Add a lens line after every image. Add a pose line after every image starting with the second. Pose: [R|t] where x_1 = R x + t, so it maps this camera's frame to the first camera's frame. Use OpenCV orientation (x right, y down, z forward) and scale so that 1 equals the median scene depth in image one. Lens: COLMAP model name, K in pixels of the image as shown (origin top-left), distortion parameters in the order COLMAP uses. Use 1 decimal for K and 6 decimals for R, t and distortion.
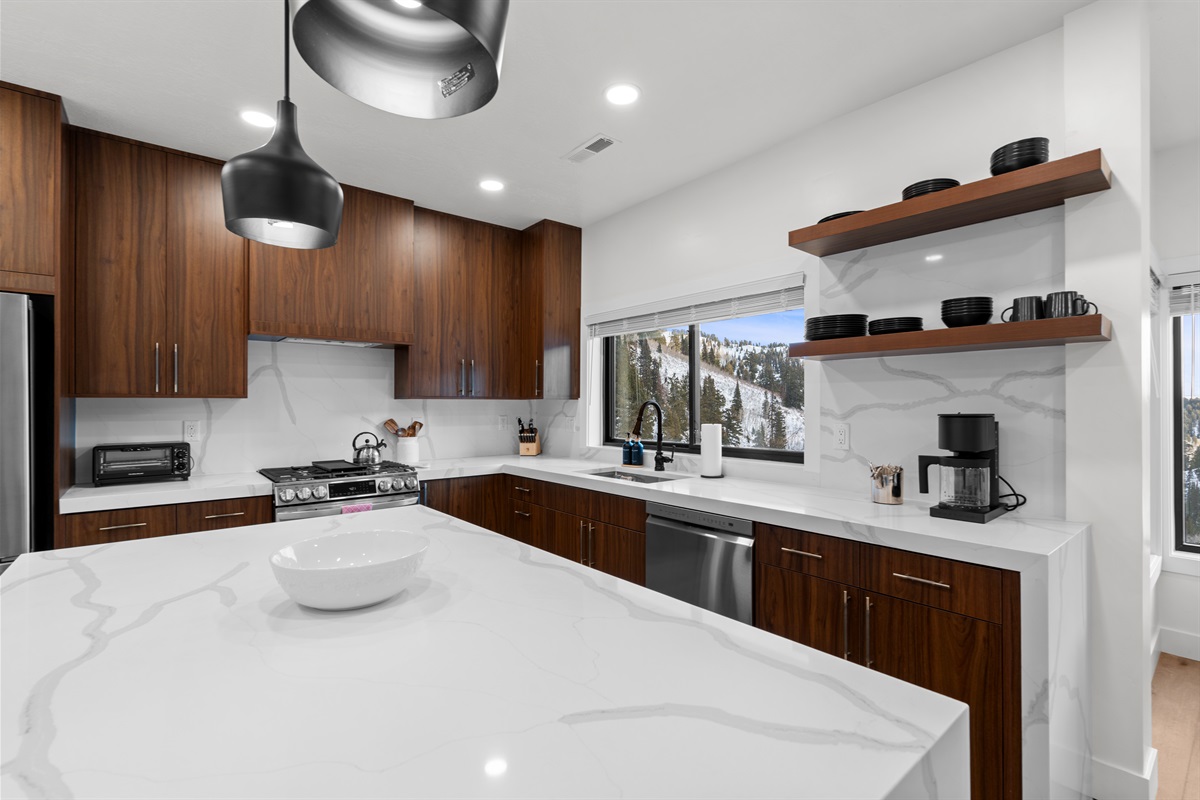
lens RADIAL K [[535.3, 0, 577.9], [0, 535.3, 404.7], [0, 0, 1]] dist [0.000564, -0.000281]
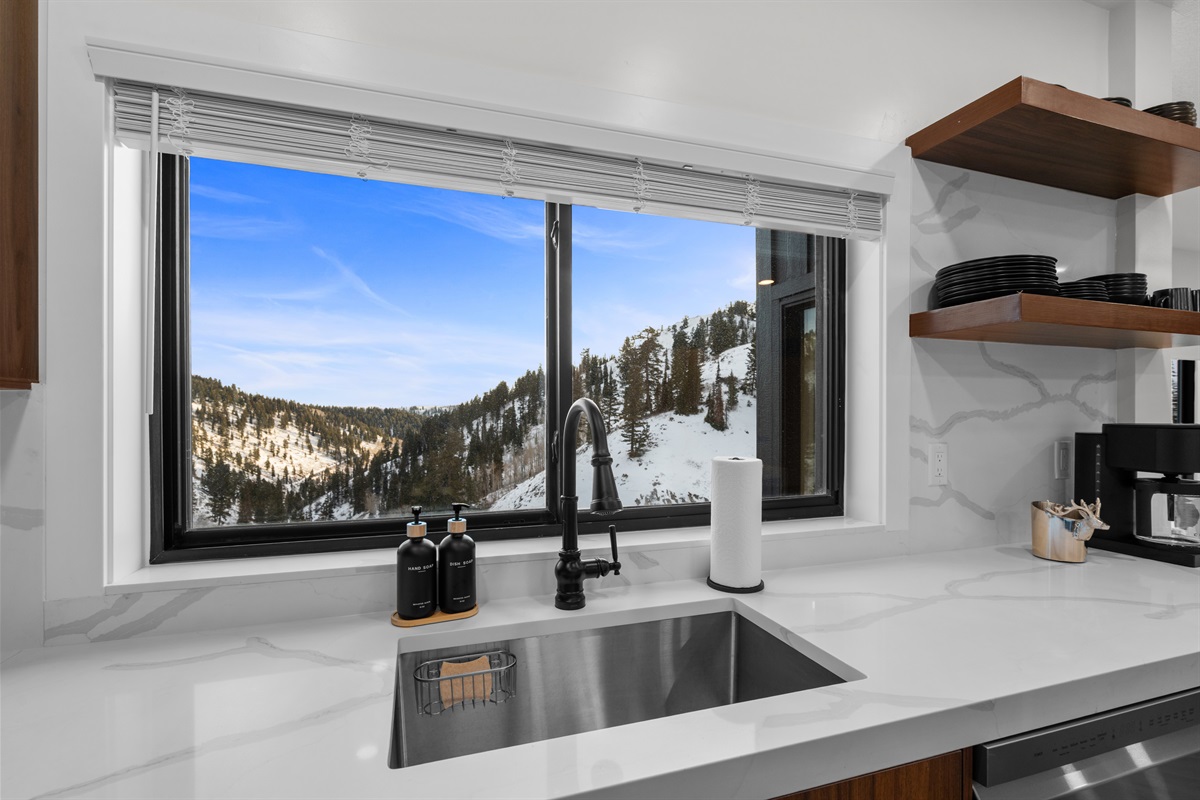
lens RADIAL K [[535.3, 0, 609.8], [0, 535.3, 415.7], [0, 0, 1]] dist [0.000564, -0.000281]
pose [[0.339941, -0.004163, 0.940437, -0.211234], [-0.000091, 0.999990, 0.004459, 0.001118], [-0.940447, -0.001602, 0.339937, 1.145500]]
